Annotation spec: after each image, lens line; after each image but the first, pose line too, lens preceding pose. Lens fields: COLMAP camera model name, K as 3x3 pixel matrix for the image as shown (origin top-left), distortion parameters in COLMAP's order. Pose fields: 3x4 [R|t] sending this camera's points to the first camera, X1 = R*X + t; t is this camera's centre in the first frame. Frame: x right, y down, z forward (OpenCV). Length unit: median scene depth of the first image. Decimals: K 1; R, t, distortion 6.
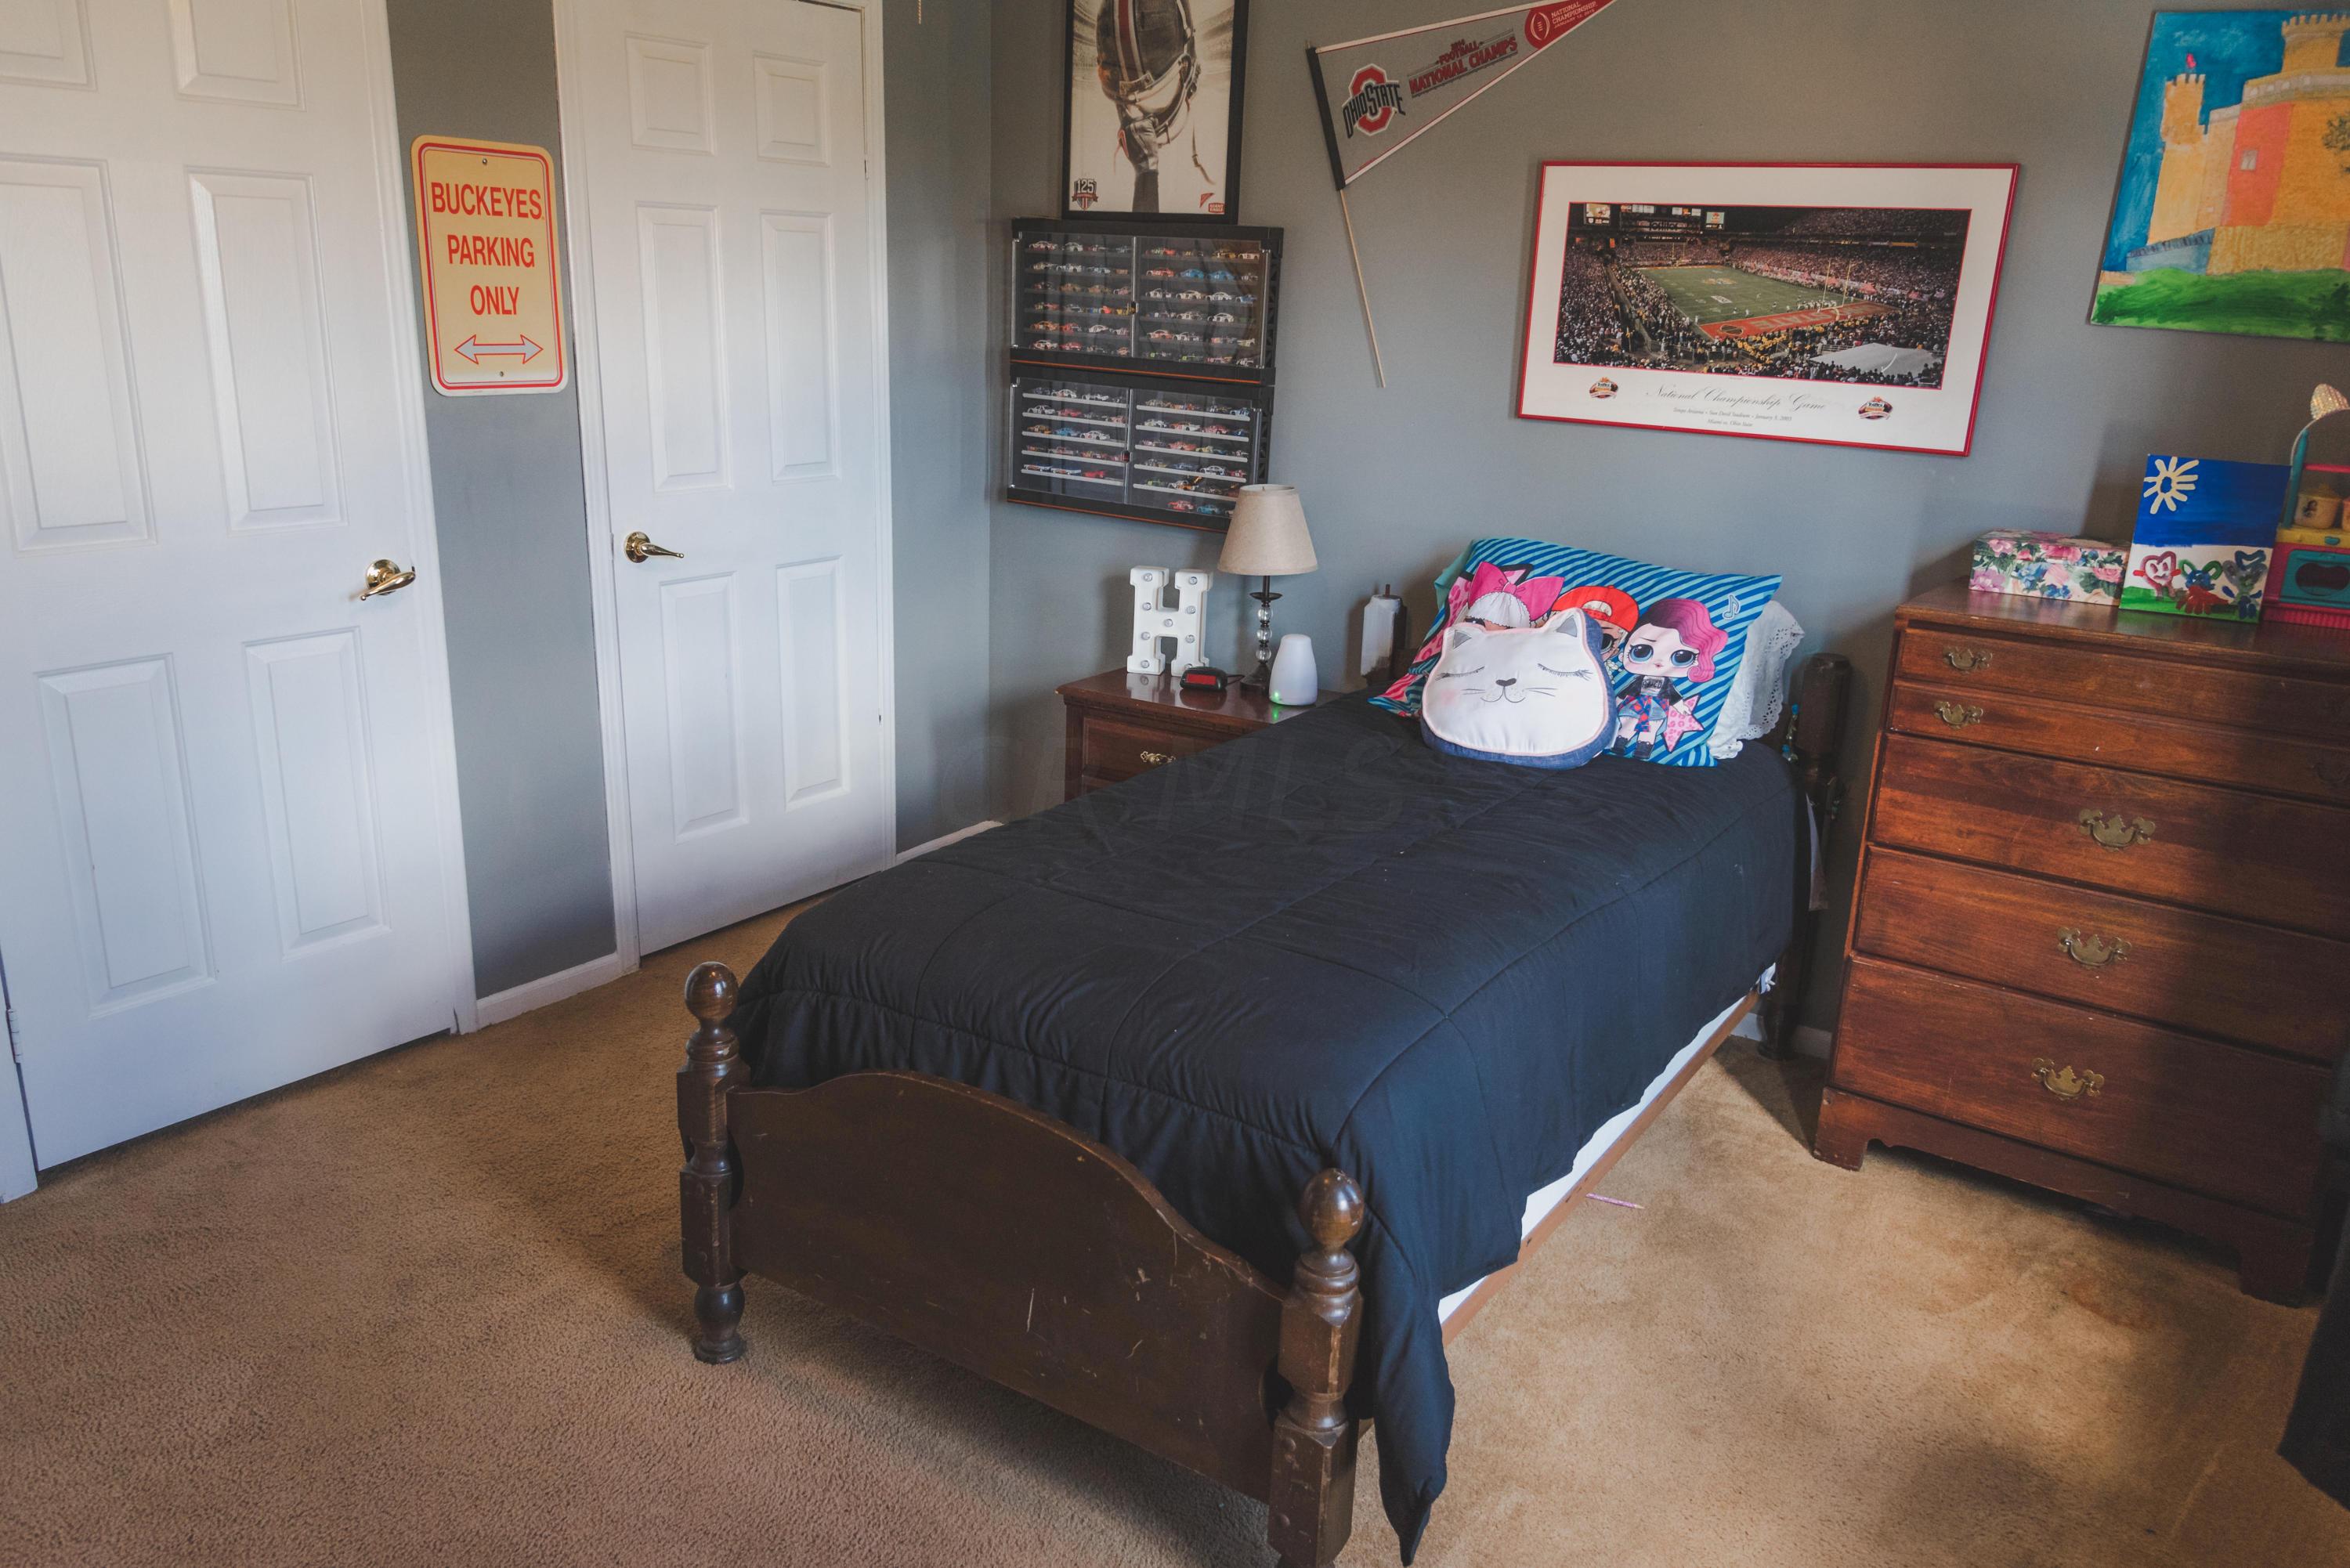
lens RADIAL K [[1706.3, 0, 1175.0], [0, 1706.3, 784.0], [0, 0, 1]] dist [0.013398, -0.011193]
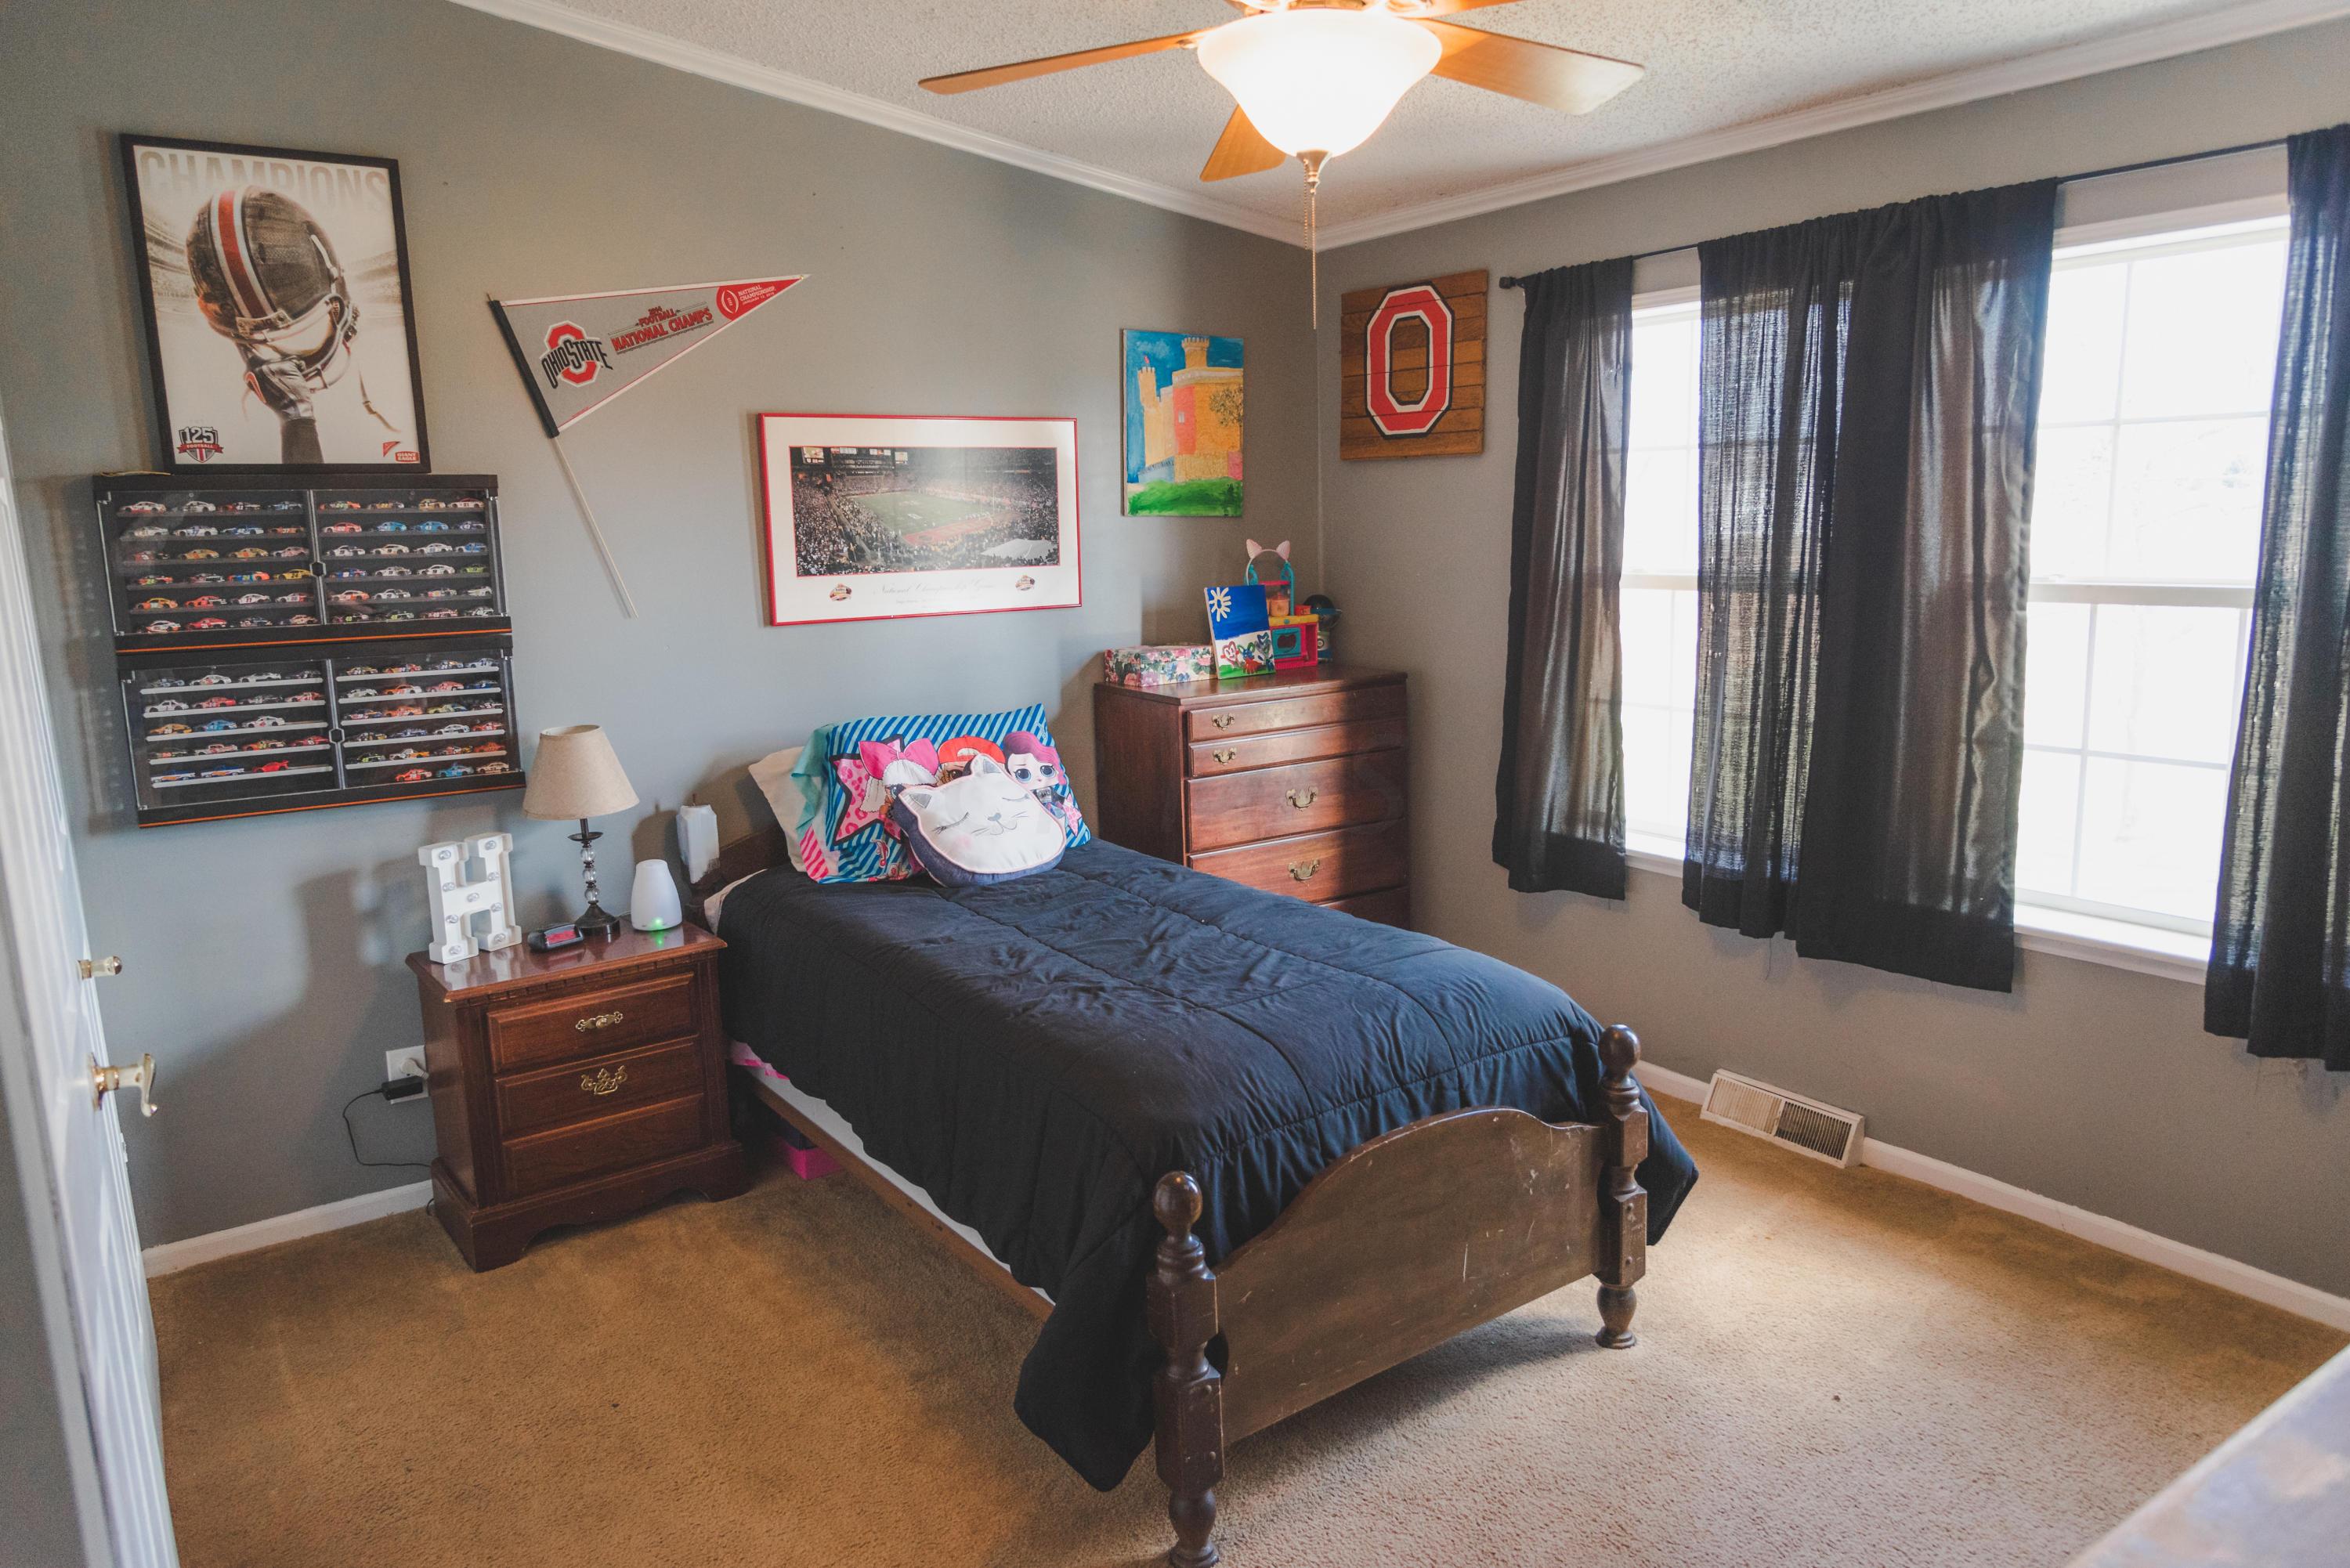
lens RADIAL K [[1575.9, 0, 1175.0], [0, 1575.9, 784.0], [0, 0, 1]] dist [0.026397, -0.022527]
pose [[0.371590, -0.213815, 0.903440, -0.650745], [0.303507, 0.947626, 0.099438, -0.128676], [-0.877385, 0.237250, 0.417023, 0.318485]]
